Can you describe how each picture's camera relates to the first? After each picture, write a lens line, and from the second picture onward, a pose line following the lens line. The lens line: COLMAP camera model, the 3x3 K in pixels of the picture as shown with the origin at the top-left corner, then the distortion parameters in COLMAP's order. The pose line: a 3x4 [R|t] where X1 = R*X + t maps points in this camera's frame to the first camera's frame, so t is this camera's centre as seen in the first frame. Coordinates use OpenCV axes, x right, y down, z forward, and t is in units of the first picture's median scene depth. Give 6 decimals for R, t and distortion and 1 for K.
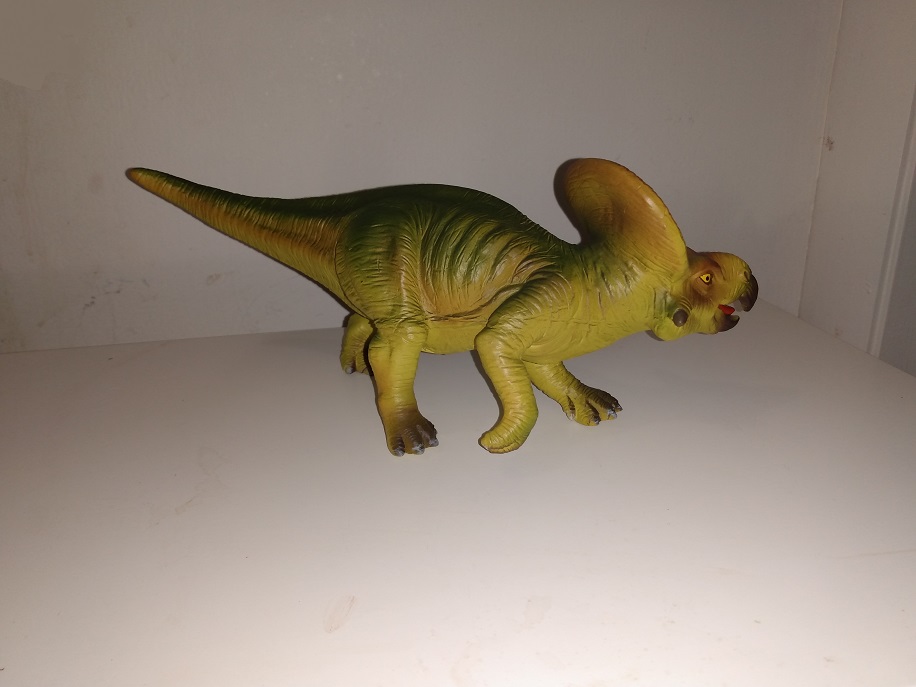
lens RADIAL K [[730.9, 0, 458.0], [0, 730.9, 343.5], [0, 0, 1]] dist [-0.015038, -0.010961]
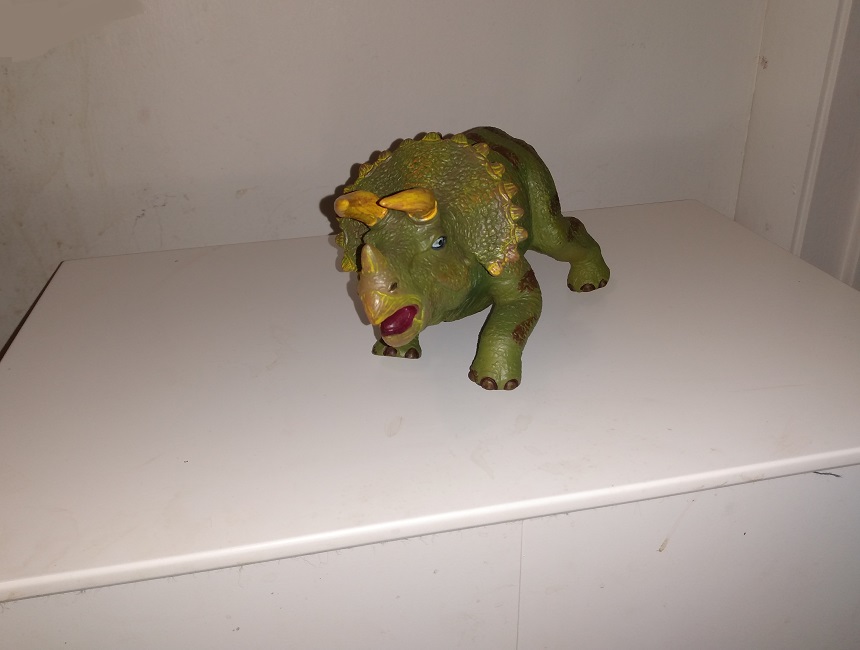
lens RADIAL K [[721.9, 0, 403.4], [0, 721.9, 305.3], [0, 0, 1]] dist [0.077988, -0.176542]
pose [[0.999676, -0.015378, -0.020303, -0.046527], [0.017211, 0.995476, 0.093440, -0.011425], [0.018774, -0.093759, 0.995418, -0.212670]]
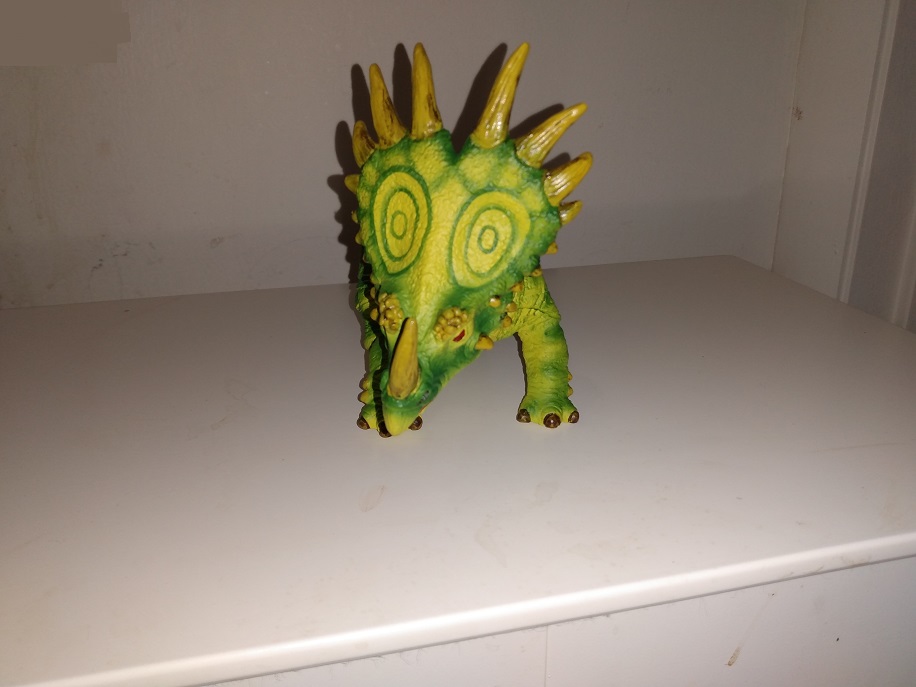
lens RADIAL K [[730.9, 0, 458.0], [0, 730.9, 343.5], [0, 0, 1]] dist [-0.015038, -0.010961]
pose [[0.999430, -0.011152, 0.031852, -0.026696], [0.010905, 0.999909, 0.007910, 0.053112], [-0.031937, -0.007558, 0.999461, -0.054970]]
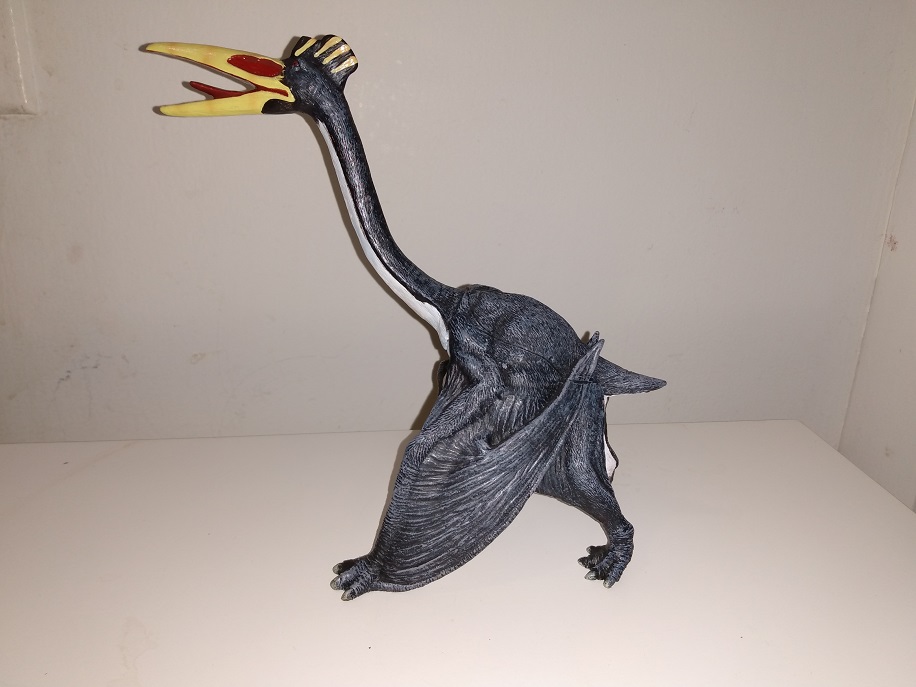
lens RADIAL K [[728.8, 0, 455.6], [0, 728.8, 343.0], [0, 0, 1]] dist [-0.018036, 0.002448]
pose [[0.996680, 0.063761, -0.050625, 0.035418], [-0.064198, 0.997912, -0.007047, -0.124760], [0.050070, 0.010273, 0.998693, 0.099725]]
